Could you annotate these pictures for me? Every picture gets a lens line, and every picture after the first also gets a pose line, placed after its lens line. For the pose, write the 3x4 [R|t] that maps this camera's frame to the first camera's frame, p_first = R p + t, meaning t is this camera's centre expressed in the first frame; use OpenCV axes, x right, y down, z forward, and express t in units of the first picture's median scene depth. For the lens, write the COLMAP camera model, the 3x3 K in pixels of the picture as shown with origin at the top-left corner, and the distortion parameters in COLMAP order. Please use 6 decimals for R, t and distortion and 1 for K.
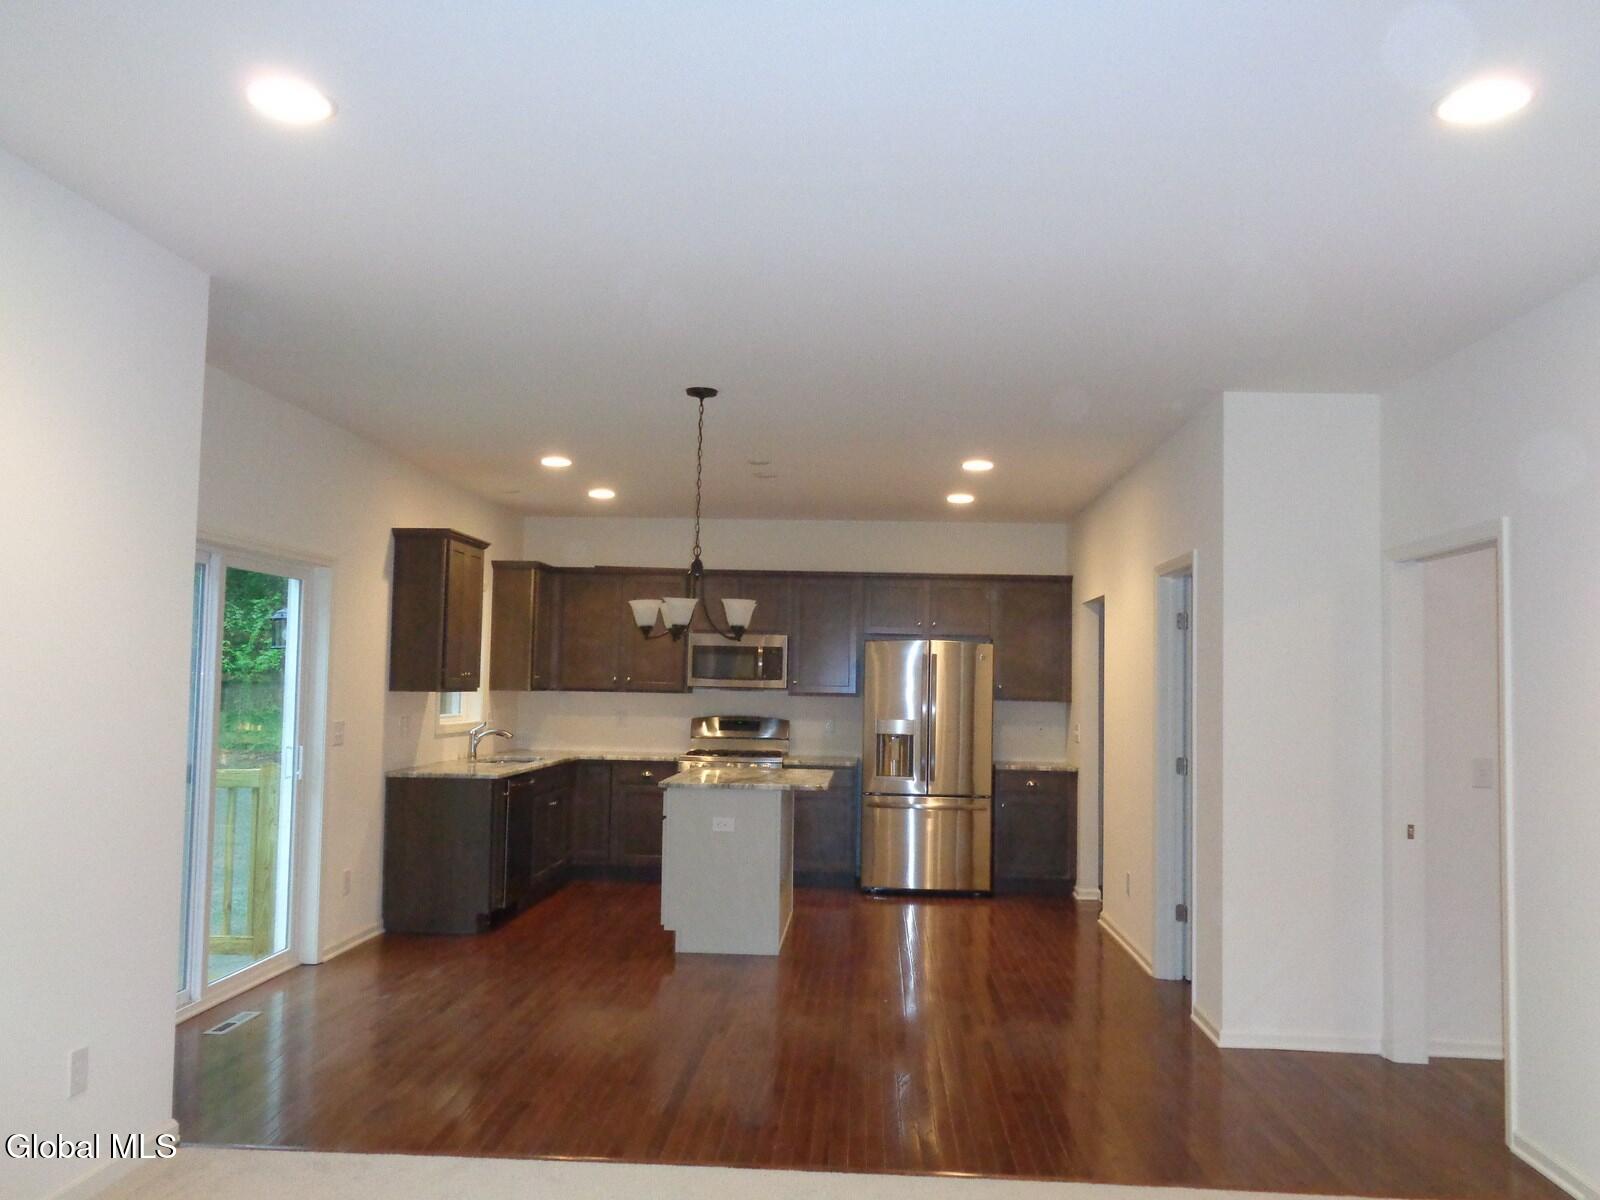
lens RADIAL K [[1274.5, 0, 800.0], [0, 1274.5, 600.0], [0, 0, 1]] dist [0.011952, 0.005993]
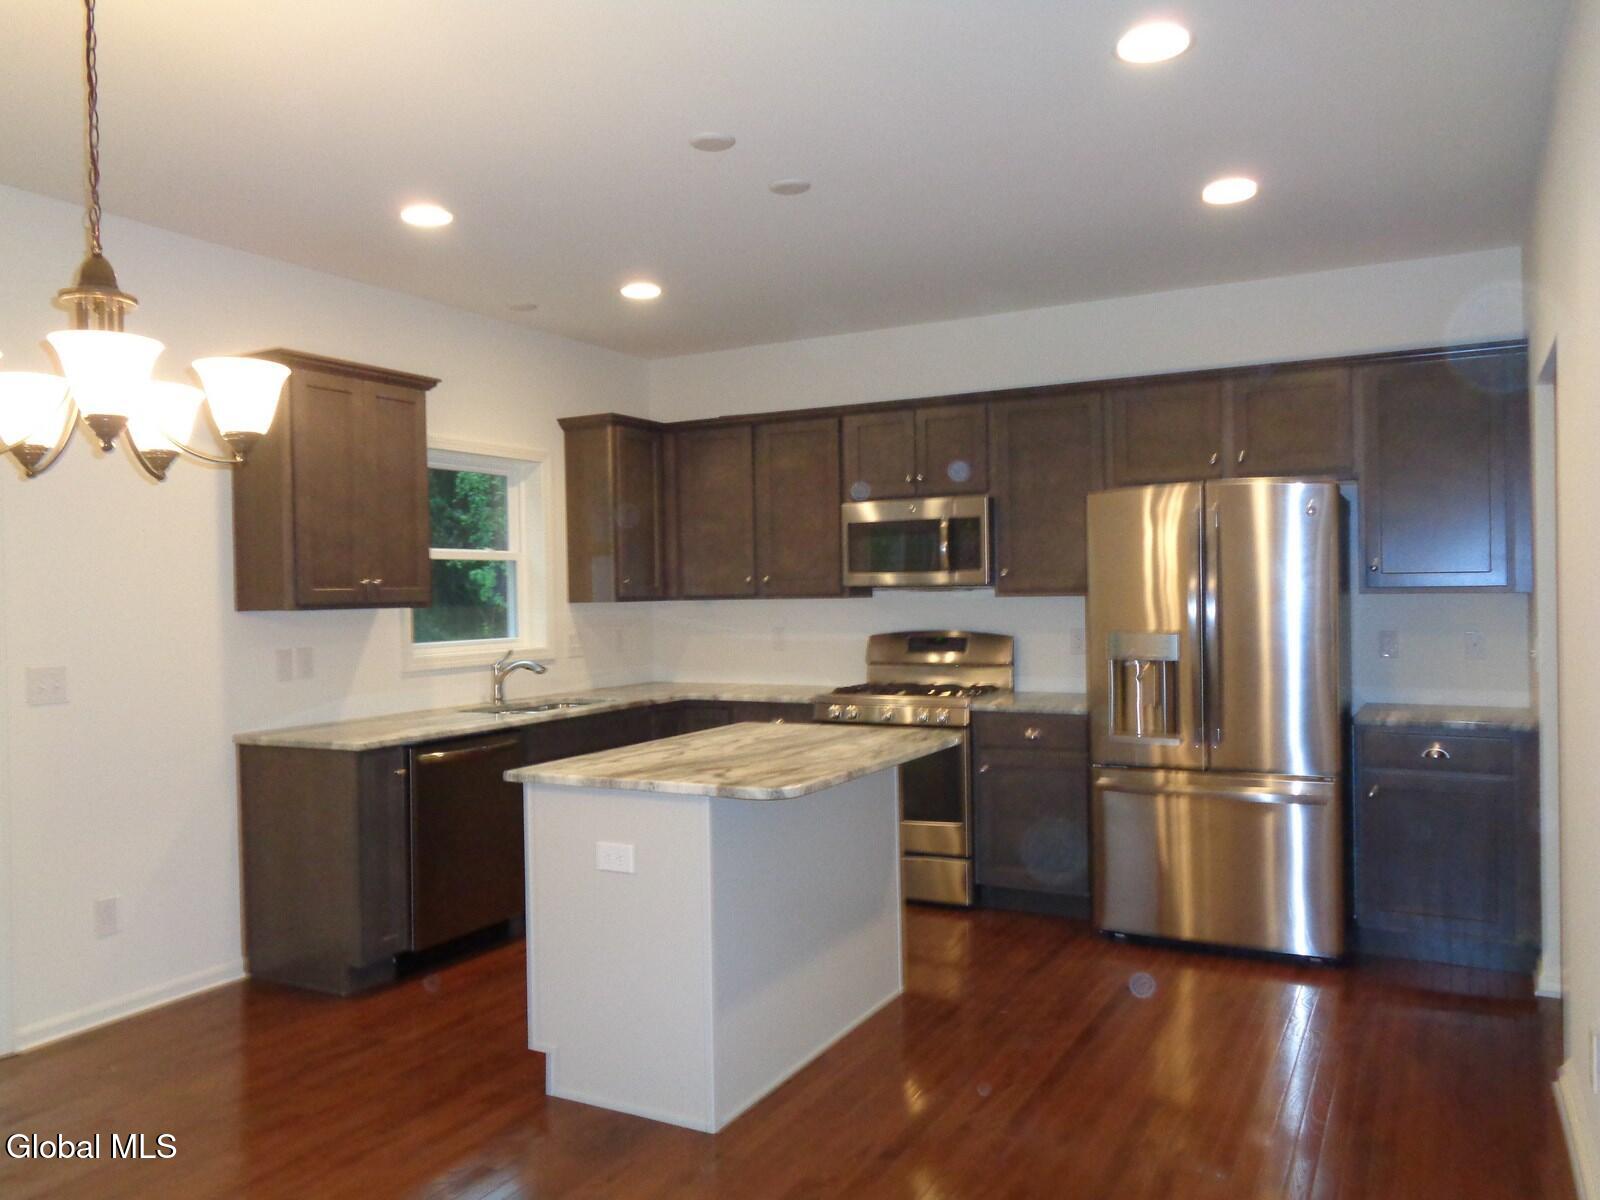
lens RADIAL K [[1195.5, 0, 800.0], [0, 1195.5, 600.0], [0, 0, 1]] dist [0.007164, 0.001716]
pose [[0.898675, -0.035569, -0.437171, 0.165570], [0.067480, 0.996052, 0.057675, 0.040014], [0.433393, -0.081331, 0.897527, 0.469307]]
